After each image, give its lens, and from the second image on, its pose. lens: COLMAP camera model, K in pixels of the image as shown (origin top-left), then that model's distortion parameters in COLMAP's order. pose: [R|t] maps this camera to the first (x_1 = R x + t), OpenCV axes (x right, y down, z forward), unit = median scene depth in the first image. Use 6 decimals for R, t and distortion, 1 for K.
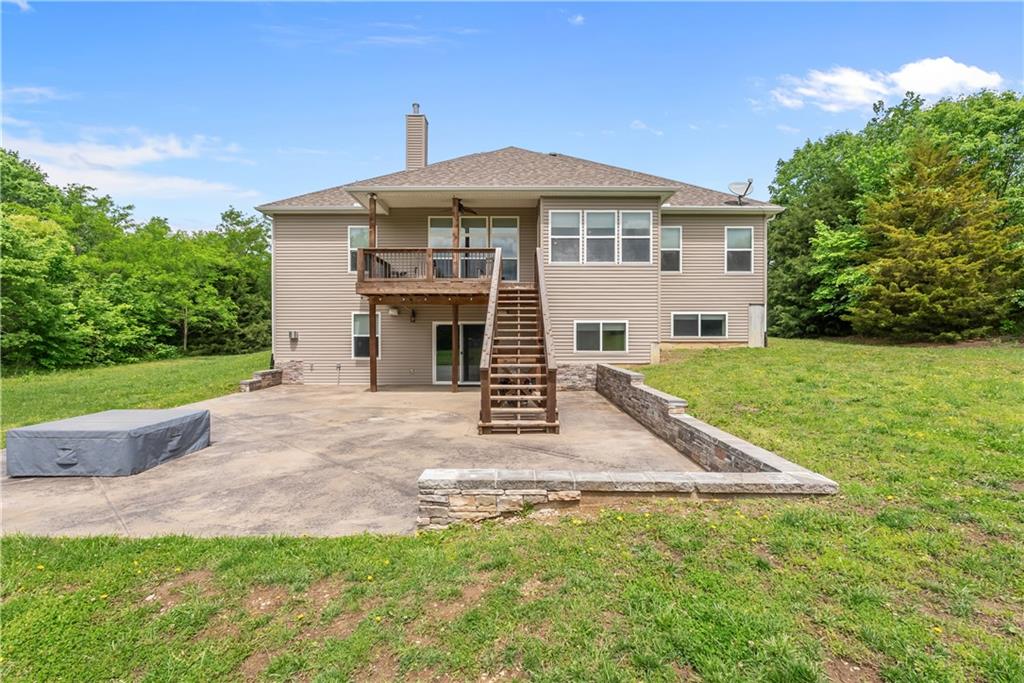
lens RADIAL K [[447.6, 0, 513.6], [0, 447.6, 342.0], [0, 0, 1]] dist [-0.009714, 0.000927]
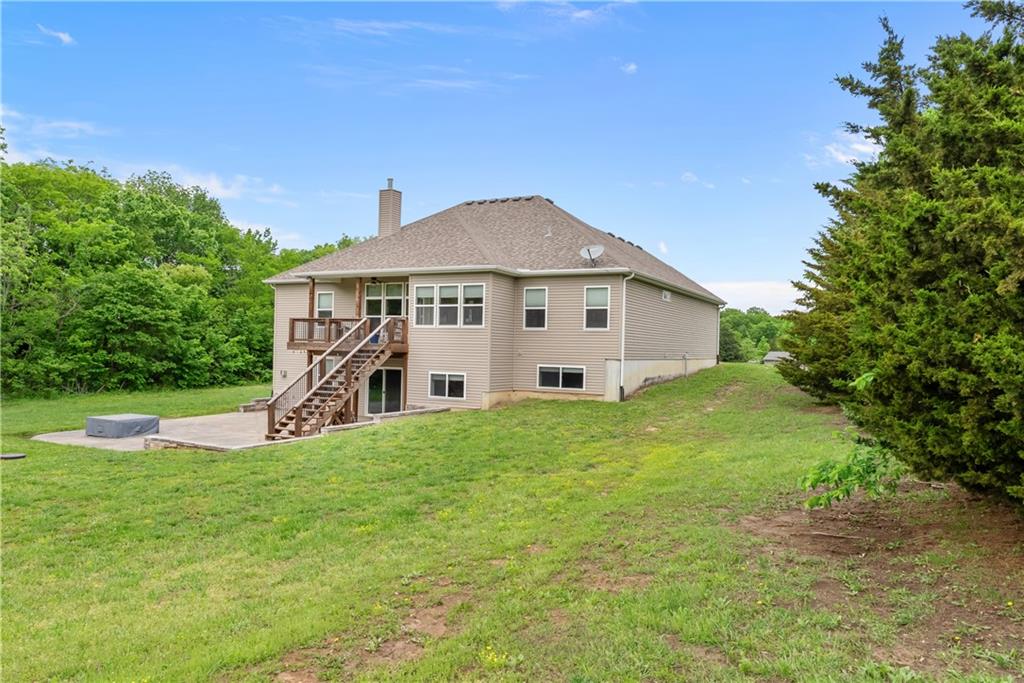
lens RADIAL K [[710.3, 0, 510.5], [0, 710.3, 339.4], [0, 0, 1]] dist [0.035642, 0.001437]
pose [[0.879038, 0.014803, -0.476521, 1.127756], [-0.028747, 0.999345, -0.021984, -0.088551], [0.475884, 0.033023, 0.878888, -0.574253]]
